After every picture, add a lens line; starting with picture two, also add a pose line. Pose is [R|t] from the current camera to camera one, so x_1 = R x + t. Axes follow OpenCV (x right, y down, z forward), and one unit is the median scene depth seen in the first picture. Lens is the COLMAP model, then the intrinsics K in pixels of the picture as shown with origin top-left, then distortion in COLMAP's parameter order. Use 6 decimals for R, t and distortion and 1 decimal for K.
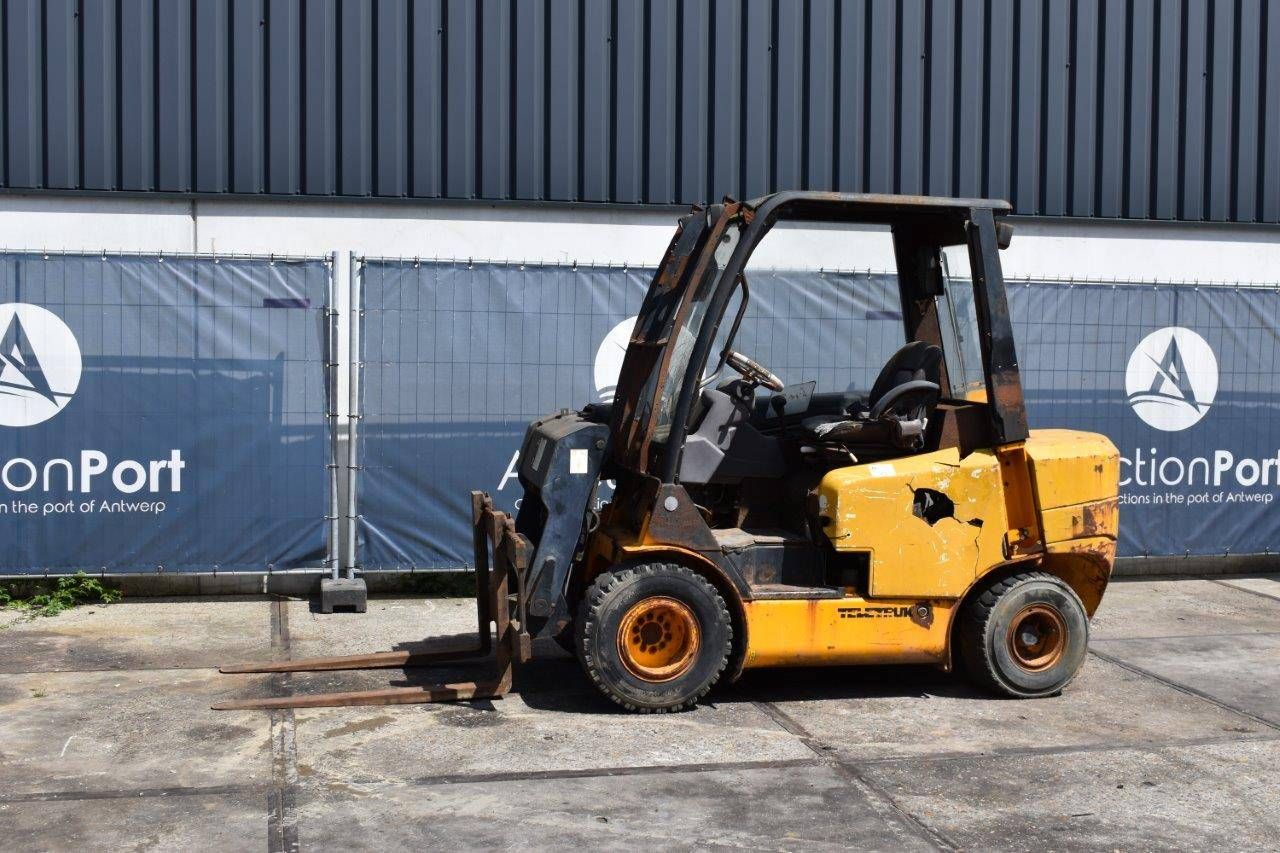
lens RADIAL K [[1570.2, 0, 640.0], [0, 1570.2, 426.5], [0, 0, 1]] dist [-0.042635, 0.017478]
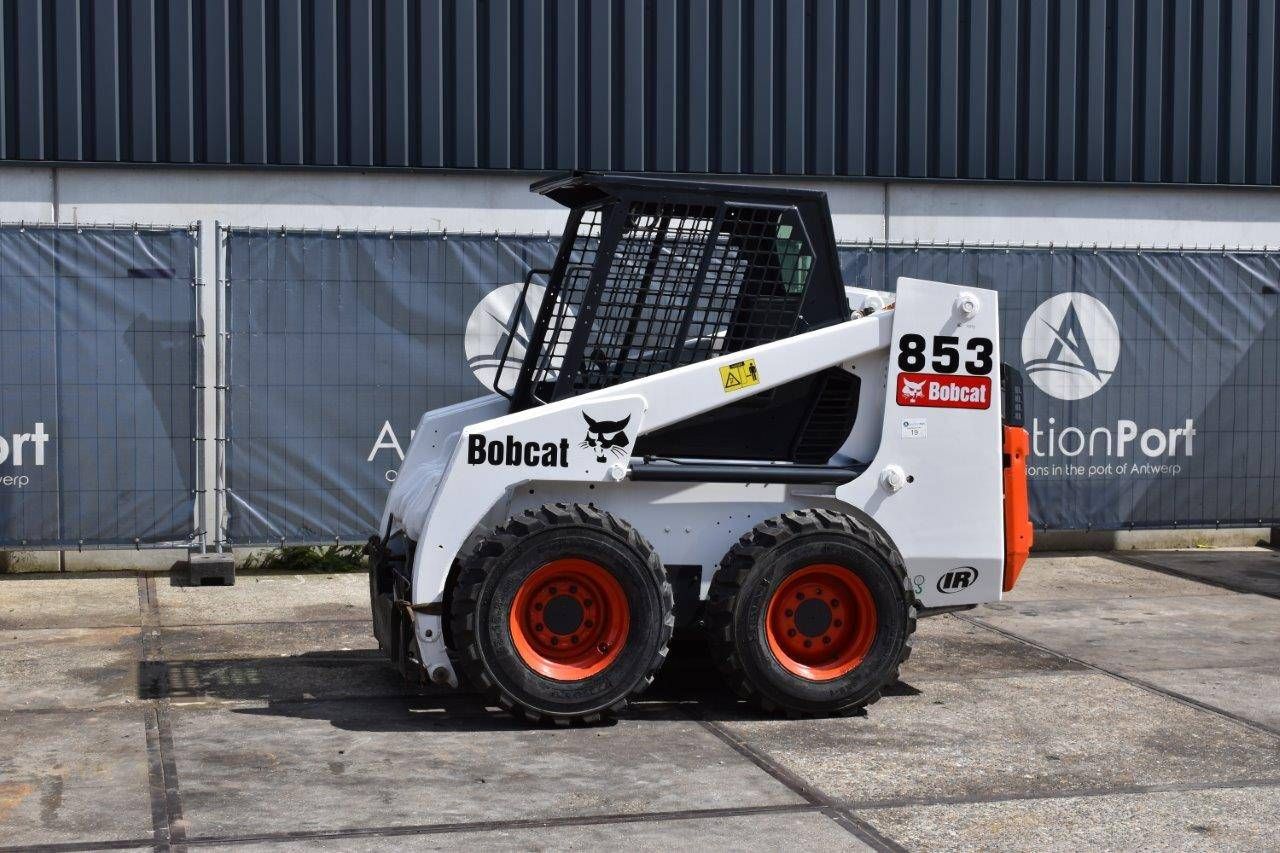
lens RADIAL K [[2130.3, 0, 640.8], [0, 2130.3, 447.4], [0, 0, 1]] dist [0.016354, 0.051246]
pose [[0.999914, -0.006808, 0.011236, 0.067256], [0.006736, 0.999957, 0.006433, 0.024384], [-0.011279, -0.006356, 0.999916, -0.349957]]
